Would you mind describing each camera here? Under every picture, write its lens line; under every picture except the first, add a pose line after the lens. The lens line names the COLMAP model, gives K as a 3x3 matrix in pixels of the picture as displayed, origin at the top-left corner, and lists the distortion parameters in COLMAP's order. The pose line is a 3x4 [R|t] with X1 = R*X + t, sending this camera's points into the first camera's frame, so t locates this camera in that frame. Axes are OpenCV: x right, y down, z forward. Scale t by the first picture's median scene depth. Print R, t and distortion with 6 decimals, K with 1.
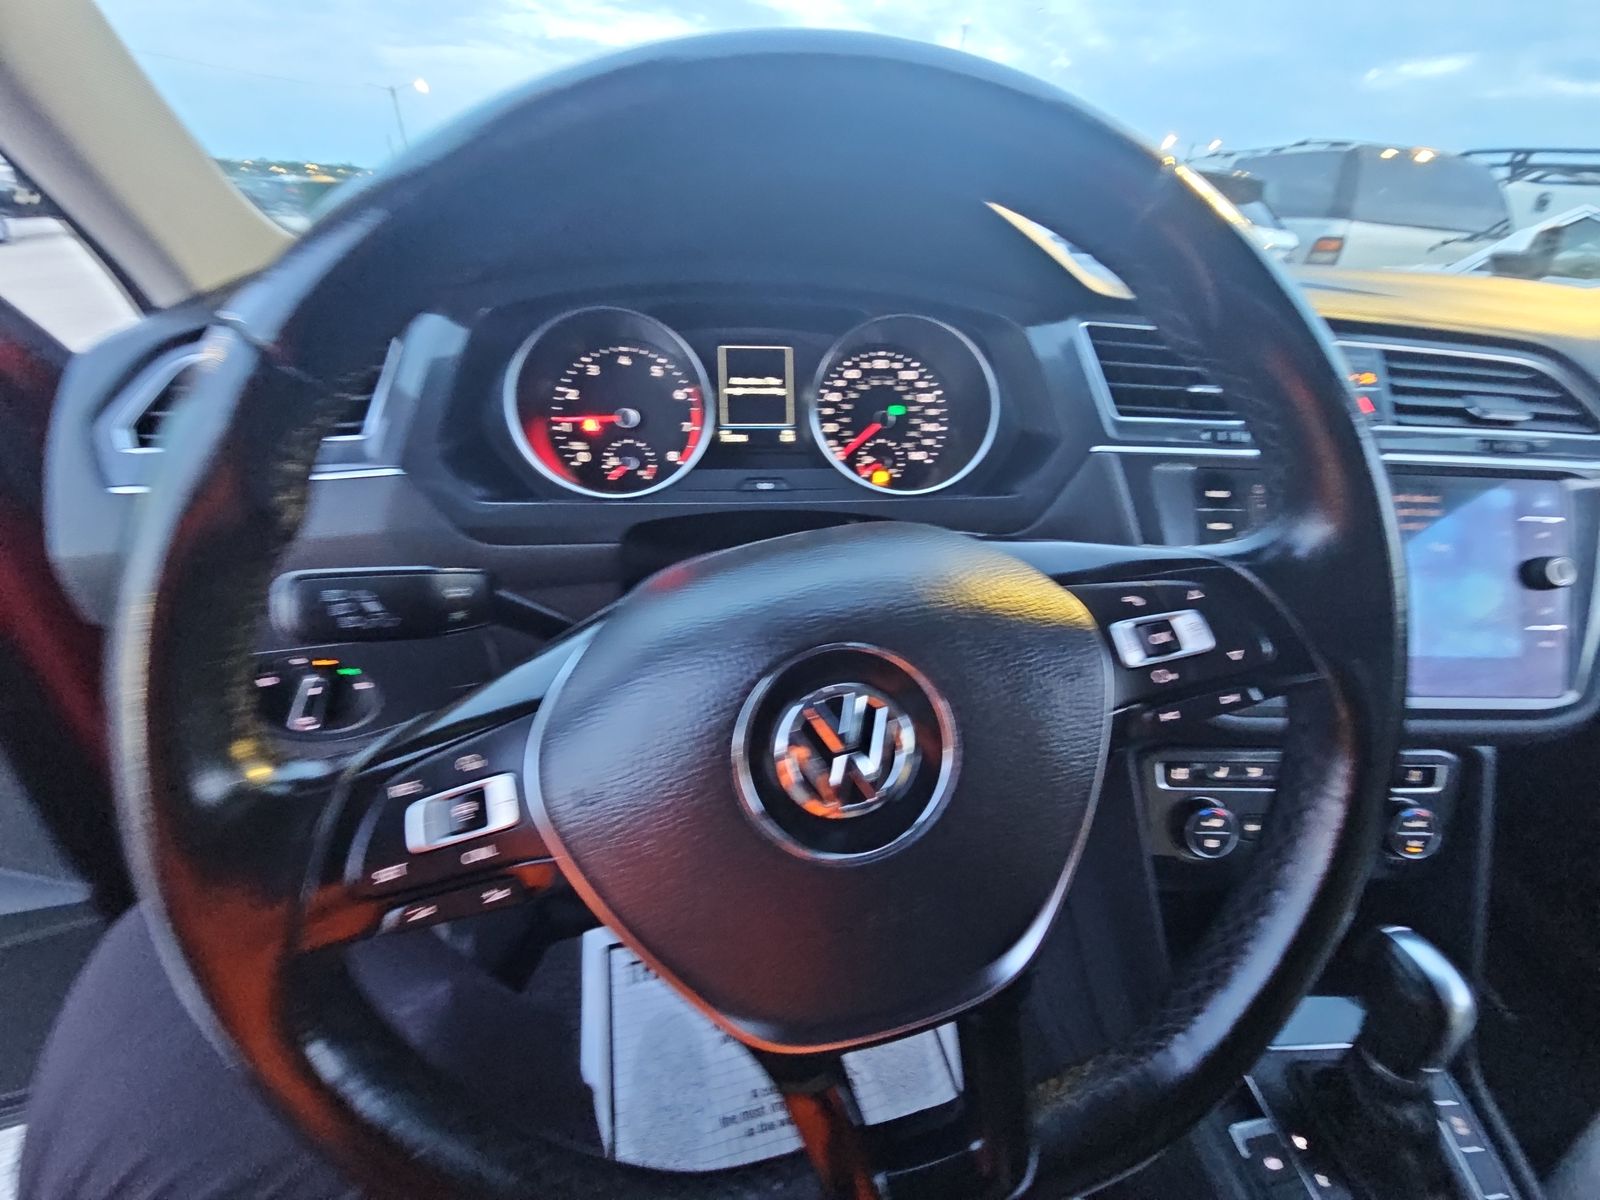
lens RADIAL K [[632.3, 0, 814.2], [0, 632.3, 594.1], [0, 0, 1]] dist [-0.000405, -0.010677]
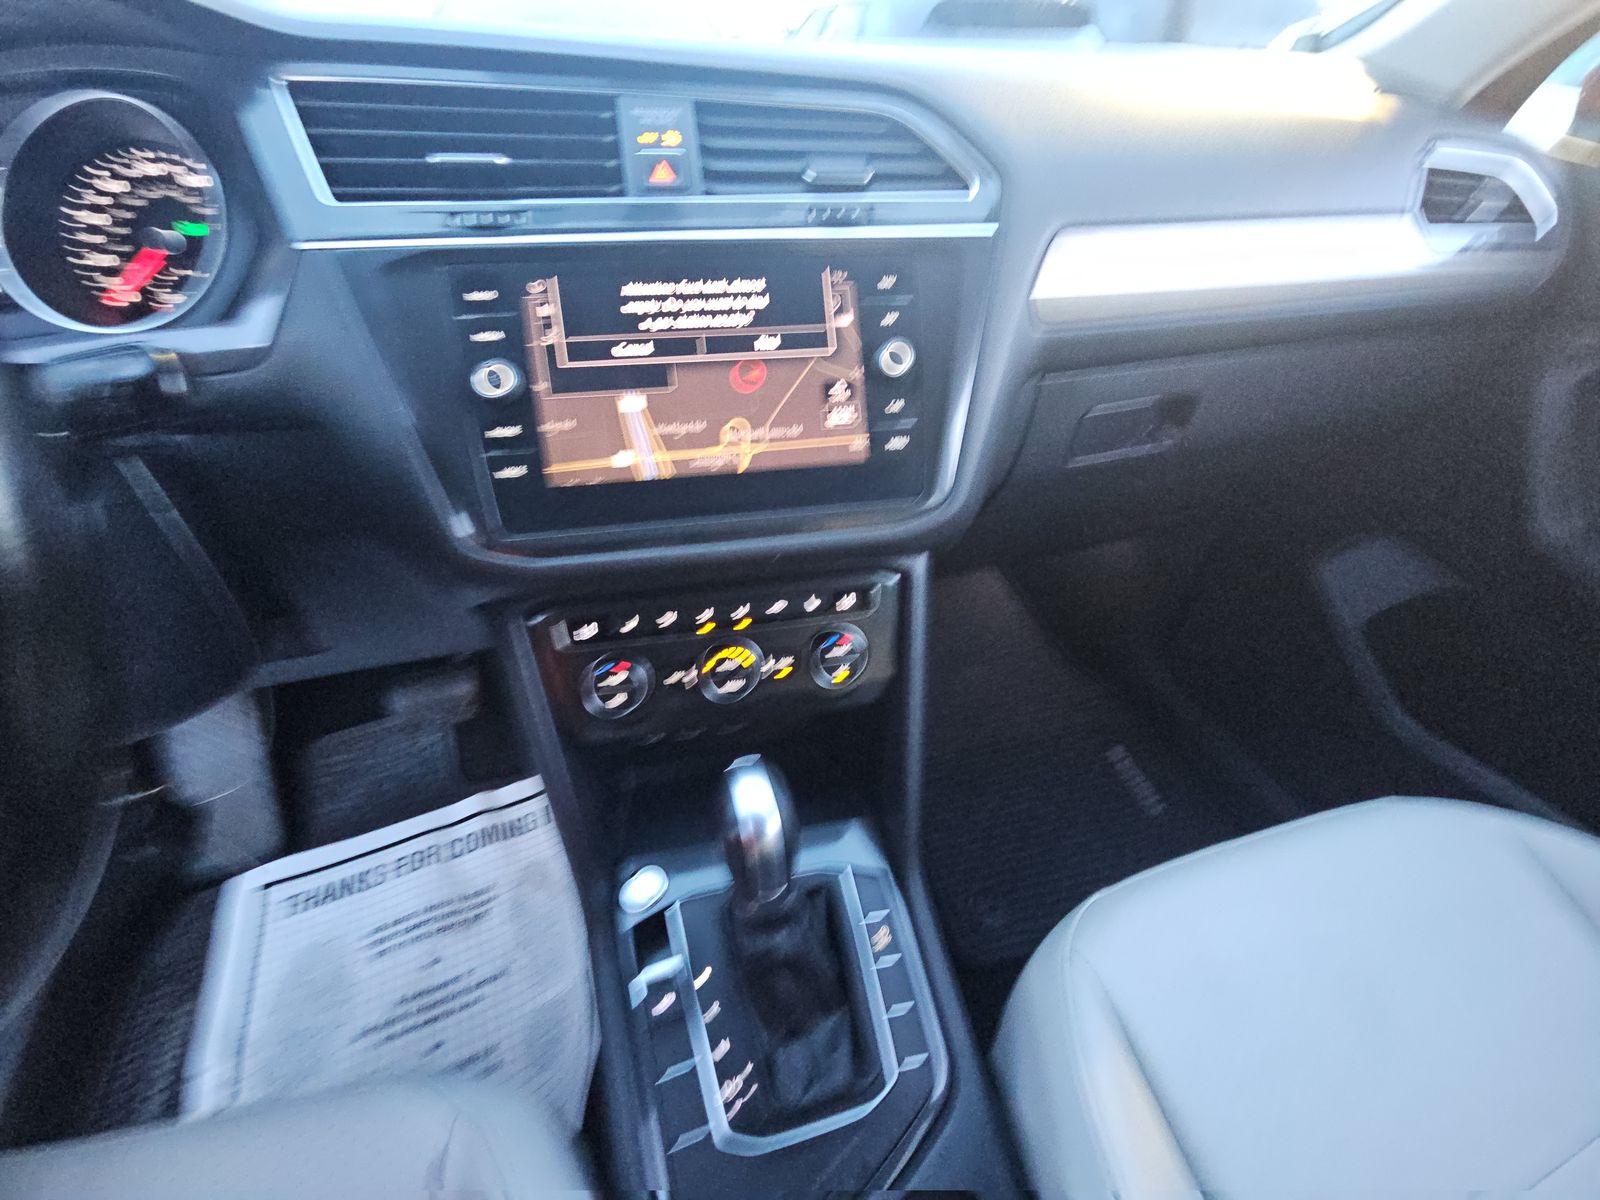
lens RADIAL K [[632.3, 0, 814.2], [0, 632.3, 594.1], [0, 0, 1]] dist [-0.000405, -0.010677]
pose [[0.984721, -0.118891, 0.127238, 0.883530], [0.097243, 0.981559, 0.164578, 0.124365], [-0.144458, -0.149691, 0.978123, 0.073847]]
